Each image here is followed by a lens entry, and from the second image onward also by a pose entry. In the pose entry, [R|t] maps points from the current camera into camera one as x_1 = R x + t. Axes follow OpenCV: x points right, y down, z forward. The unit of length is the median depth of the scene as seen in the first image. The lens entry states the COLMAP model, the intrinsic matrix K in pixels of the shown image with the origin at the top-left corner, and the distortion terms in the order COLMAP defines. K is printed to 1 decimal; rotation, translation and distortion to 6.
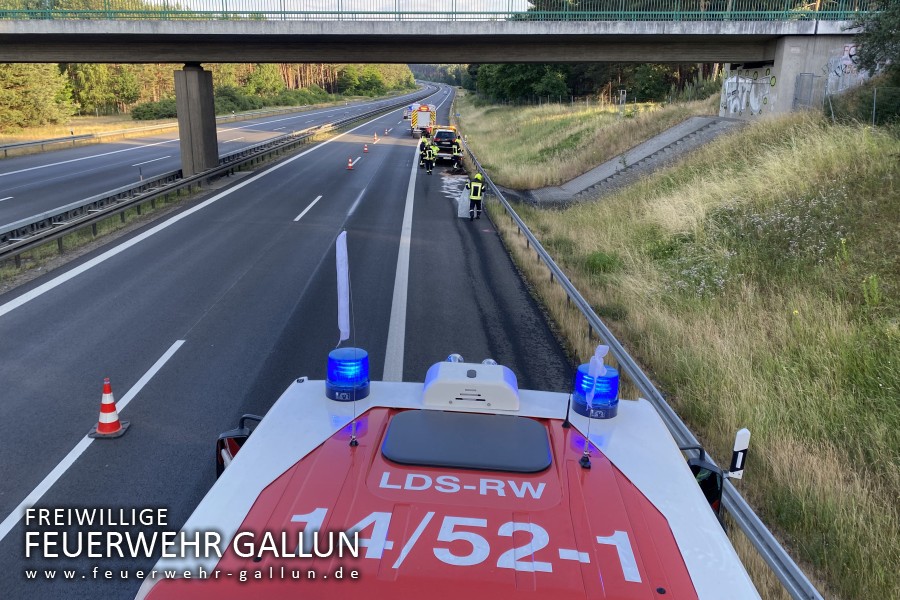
lens RADIAL K [[677.2, 0, 450.0], [0, 677.2, 300.0], [0, 0, 1]] dist [-0.002147, -0.004145]
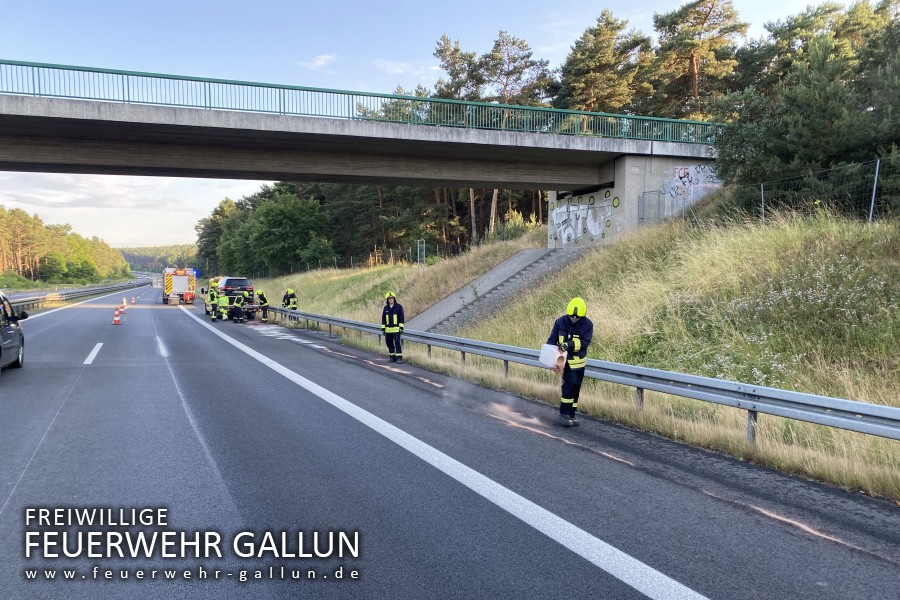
lens RADIAL K [[692.4, 0, 450.9], [0, 692.4, 344.1], [0, 0, 1]] dist [0.002596, -0.010510]
pose [[0.925105, -0.059026, 0.375096, -0.123328], [0.136023, 0.973801, -0.182237, 0.021342], [-0.354512, 0.219610, 0.908896, 0.234558]]
